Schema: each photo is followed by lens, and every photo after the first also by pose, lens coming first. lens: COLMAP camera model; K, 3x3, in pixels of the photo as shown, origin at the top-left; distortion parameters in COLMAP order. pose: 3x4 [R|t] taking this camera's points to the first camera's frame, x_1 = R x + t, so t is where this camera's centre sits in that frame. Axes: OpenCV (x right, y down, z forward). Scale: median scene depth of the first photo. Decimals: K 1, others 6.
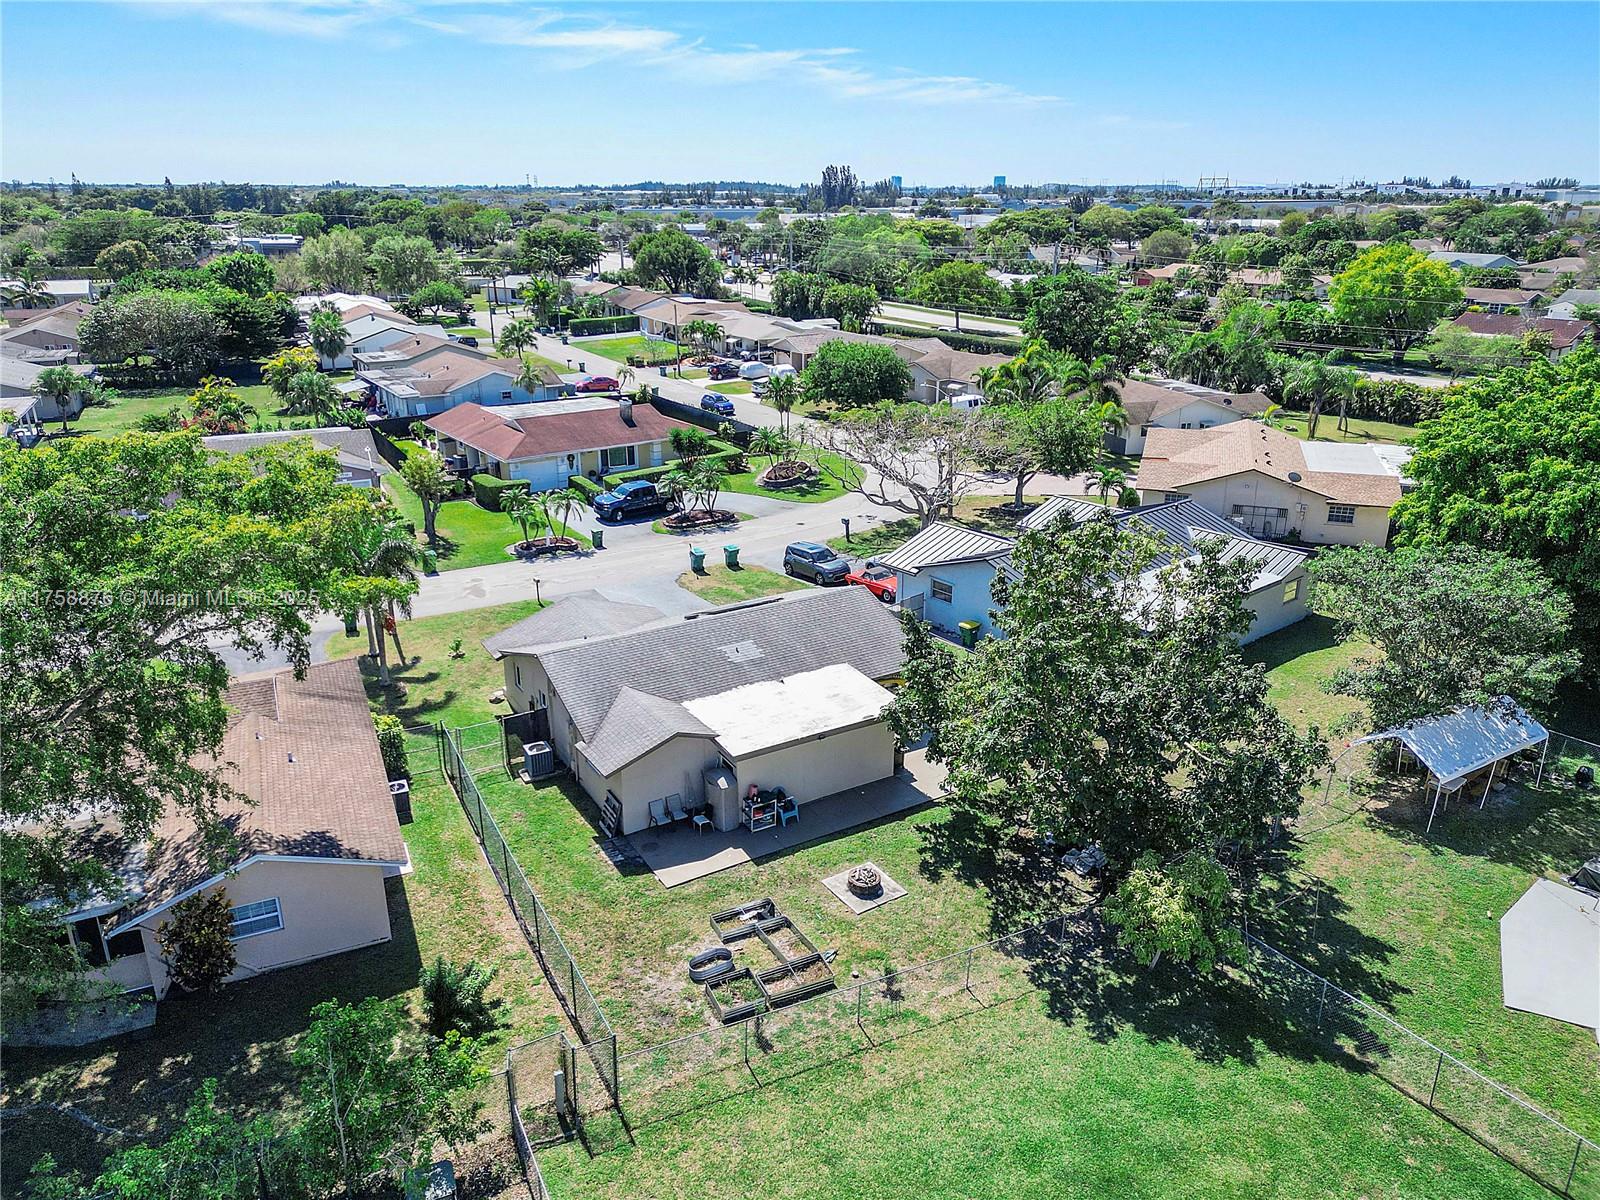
lens RADIAL K [[1121.1, 0, 801.4], [0, 1121.1, 597.5], [0, 0, 1]] dist [0.058348, -0.039985]
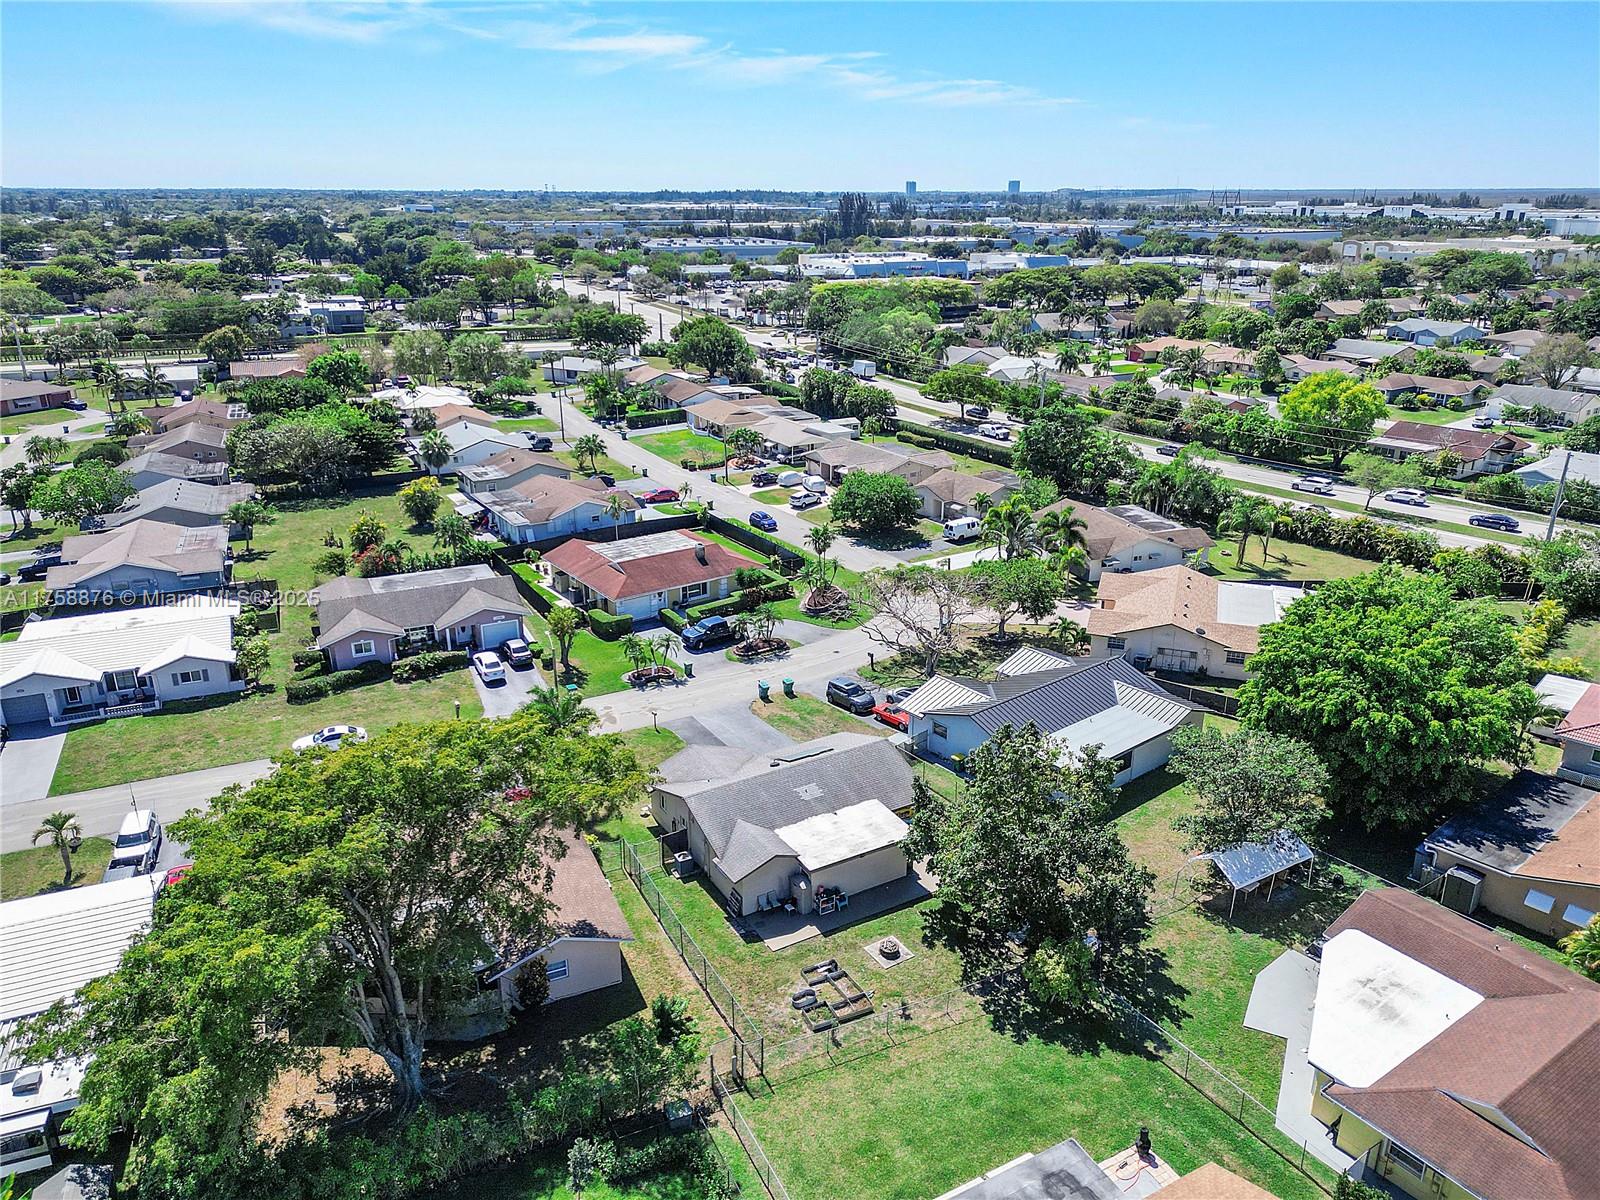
lens RADIAL K [[1121.1, 0, 798.2], [0, 1121.1, 598.4], [0, 0, 1]] dist [0.058348, -0.039985]
pose [[0.999889, 0.002079, -0.014760, -0.049052], [-0.002081, 0.999998, -0.000098, -0.235495], [0.014759, 0.000129, 0.999891, -0.602056]]
